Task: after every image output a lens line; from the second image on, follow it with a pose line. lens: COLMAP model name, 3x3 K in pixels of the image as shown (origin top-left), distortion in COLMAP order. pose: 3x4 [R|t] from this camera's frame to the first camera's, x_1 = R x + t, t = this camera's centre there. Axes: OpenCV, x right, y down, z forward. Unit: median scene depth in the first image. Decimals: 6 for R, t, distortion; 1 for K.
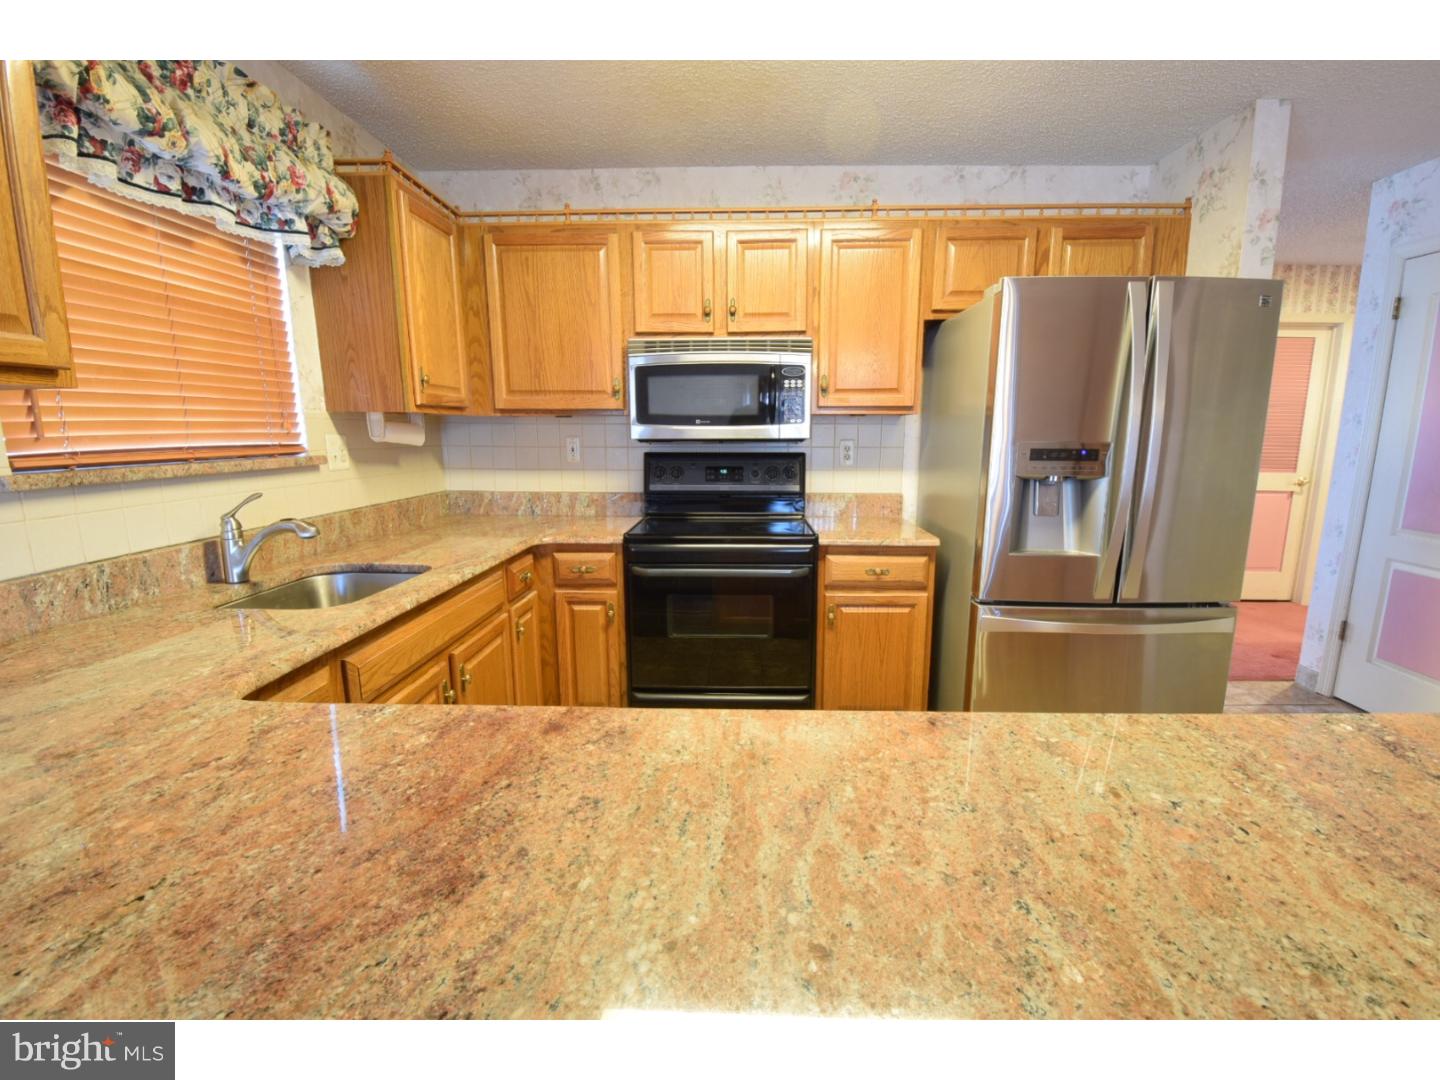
lens RADIAL K [[640.8, 0, 745.2], [0, 640.8, 541.0], [0, 0, 1]] dist [-0.008146, -0.008888]
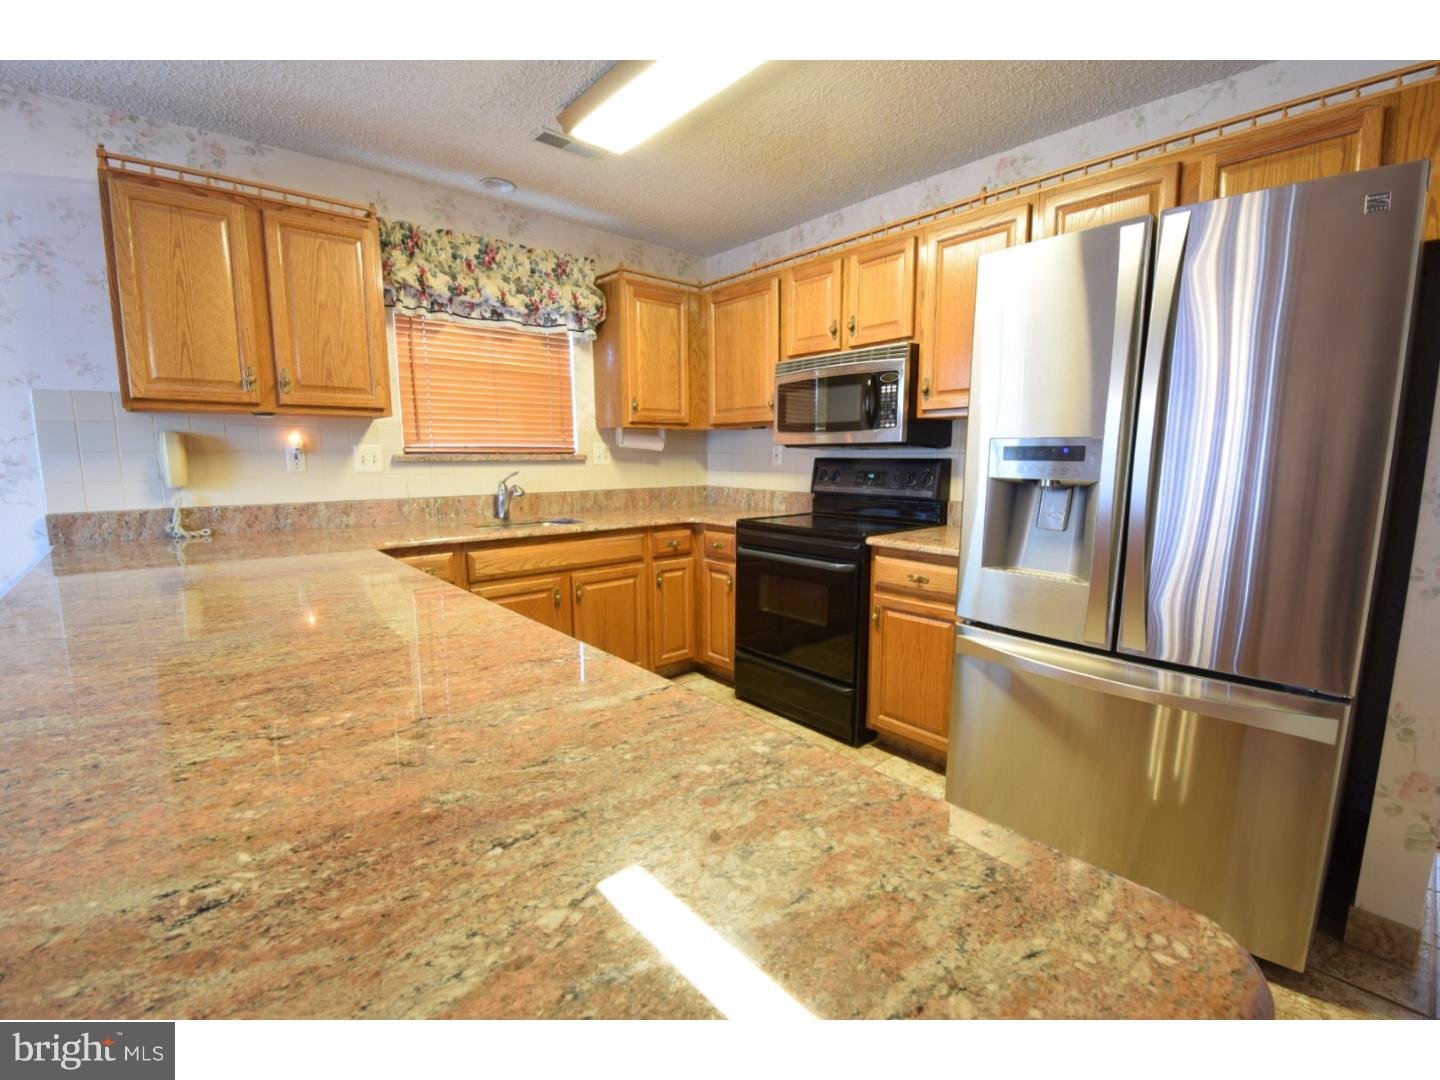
lens RADIAL K [[640.8, 0, 727.9], [0, 640.8, 541.9], [0, 0, 1]] dist [-0.008146, -0.008888]
pose [[0.674188, 0.098587, -0.731950, 0.722172], [-0.123815, 0.992112, 0.019584, 0.009906], [0.728107, 0.077423, 0.681077, 0.139374]]
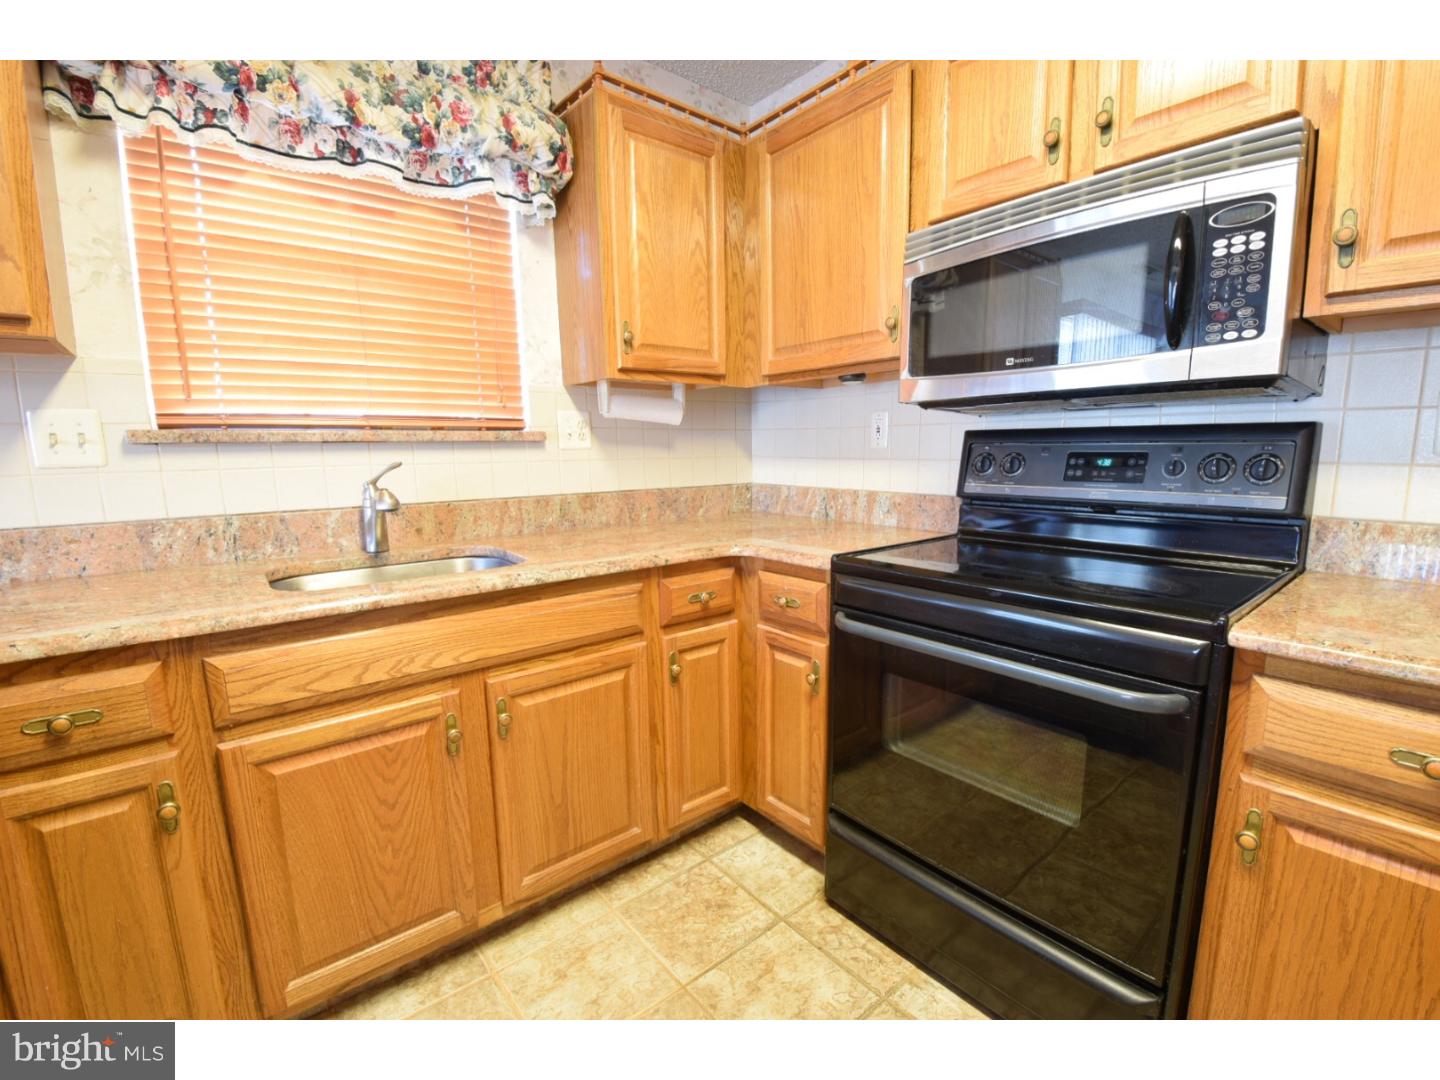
lens RADIAL K [[640.8, 0, 721.8], [0, 640.8, 545.3], [0, 0, 1]] dist [-0.008146, -0.008888]
pose [[0.643853, 0.107203, -0.757602, 0.202192], [-0.116729, 0.992308, 0.041211, -0.033581], [0.756193, 0.061900, 0.651414, 0.528288]]
